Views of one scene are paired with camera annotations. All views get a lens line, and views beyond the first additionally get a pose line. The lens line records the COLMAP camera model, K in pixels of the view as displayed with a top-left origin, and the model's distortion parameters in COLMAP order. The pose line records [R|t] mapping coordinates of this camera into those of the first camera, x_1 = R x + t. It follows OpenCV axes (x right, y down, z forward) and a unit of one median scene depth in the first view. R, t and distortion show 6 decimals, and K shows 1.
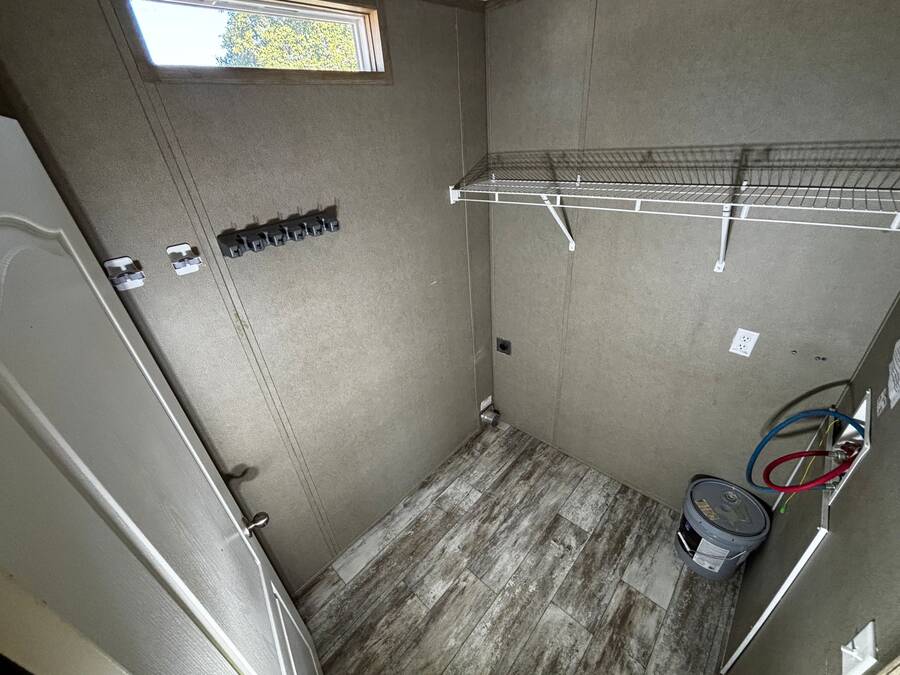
lens RADIAL K [[364.6, 0, 447.4], [0, 364.6, 337.3], [0, 0, 1]] dist [-0.002970, 0.003450]
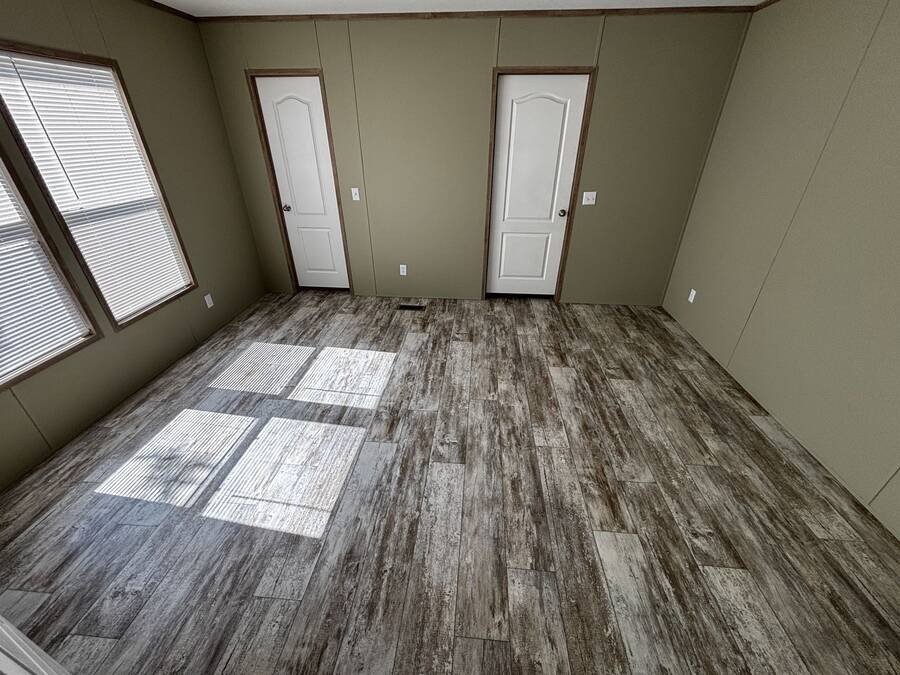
lens RADIAL K [[364.6, 0, 451.3], [0, 364.6, 339.5], [0, 0, 1]] dist [-0.002970, 0.003450]
pose [[-0.778286, 0.381765, -0.498524, 0.768753], [-0.250862, 0.538776, 0.804232, -0.522028], [0.575620, 0.750983, -0.323551, 1.168051]]
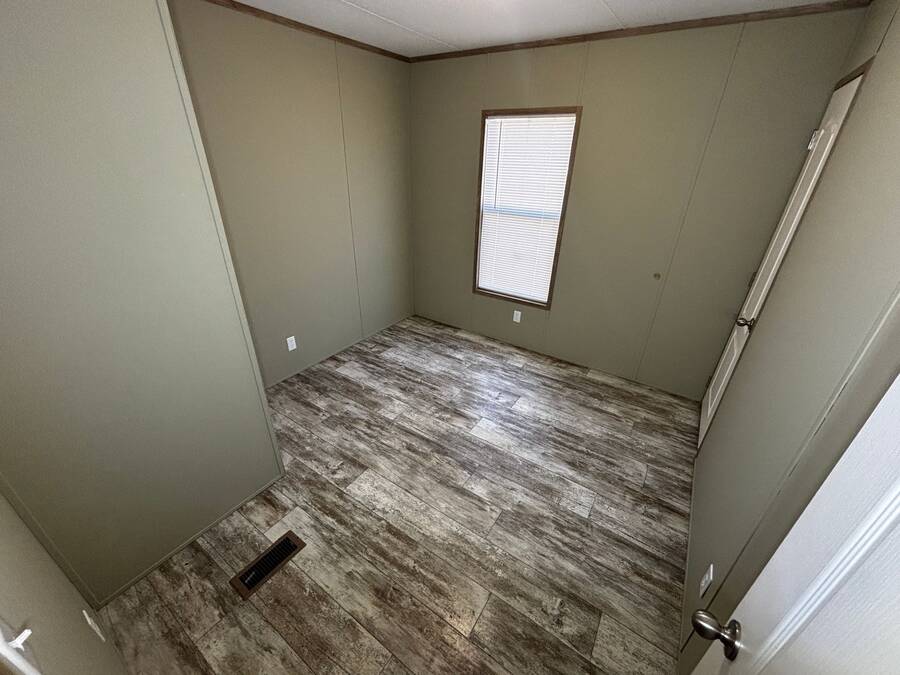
lens RADIAL K [[364.6, 0, 448.3], [0, 364.6, 335.5], [0, 0, 1]] dist [-0.002970, 0.003450]
pose [[0.158374, 0.526999, -0.834979, 1.136068], [-0.510203, 0.767685, 0.387754, -0.375533], [0.845346, 0.364599, 0.390458, 0.722264]]
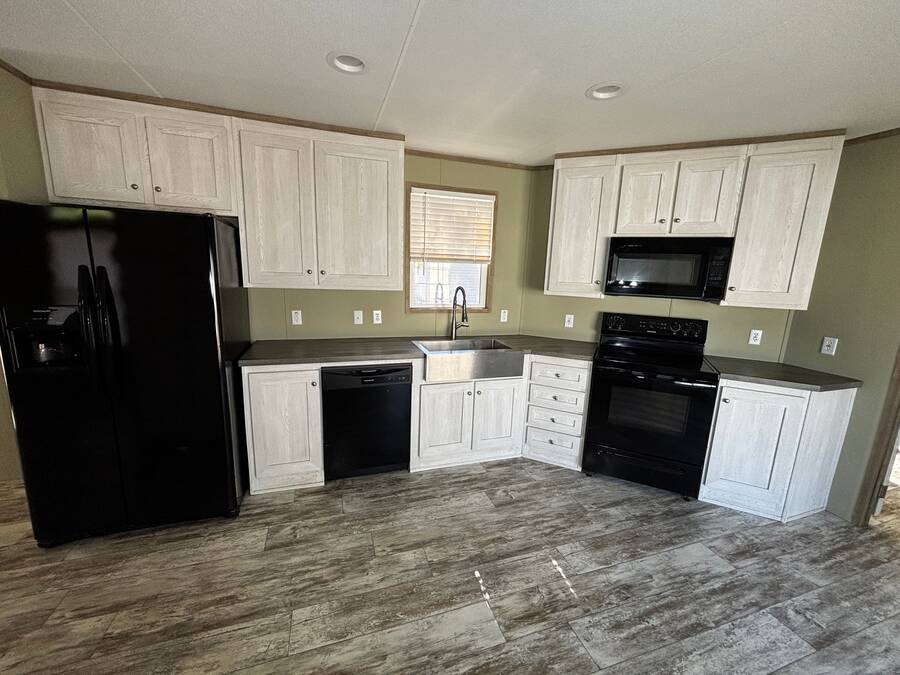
lens RADIAL K [[364.6, 0, 451.1], [0, 364.6, 336.7], [0, 0, 1]] dist [-0.002970, 0.003450]
pose [[-0.883613, -0.031507, 0.467156, -0.099149], [0.263668, 0.791012, 0.552068, -0.674553], [-0.386920, 0.610989, -0.690641, 1.693550]]
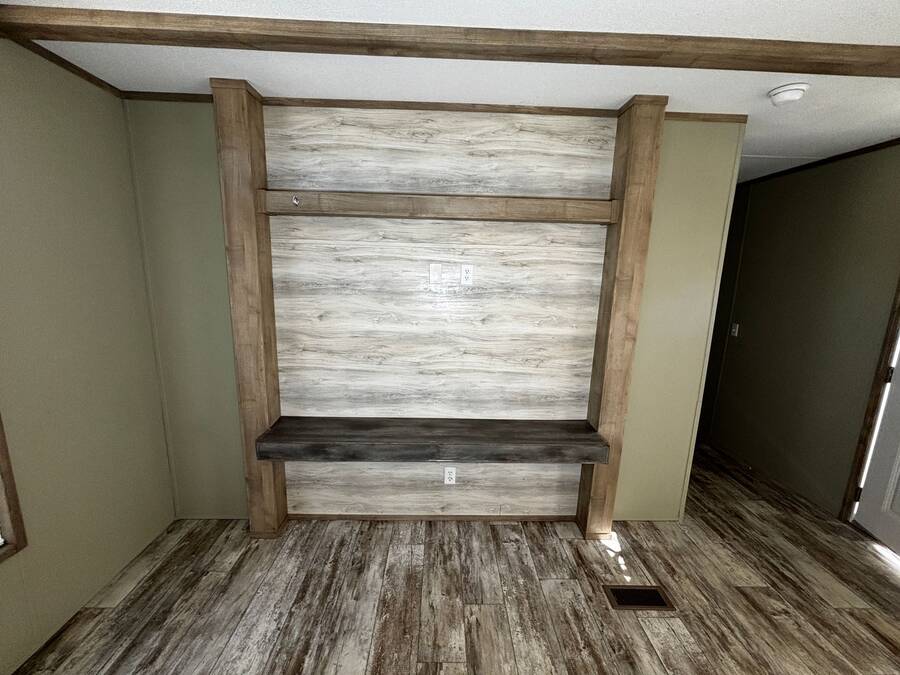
lens RADIAL K [[364.6, 0, 447.8], [0, 364.6, 338.4], [0, 0, 1]] dist [-0.002970, 0.003450]
pose [[0.709592, -0.023689, 0.704214, -0.619031], [0.273401, 0.930388, -0.244192, 0.215835], [-0.649408, 0.365809, 0.666673, 0.157105]]
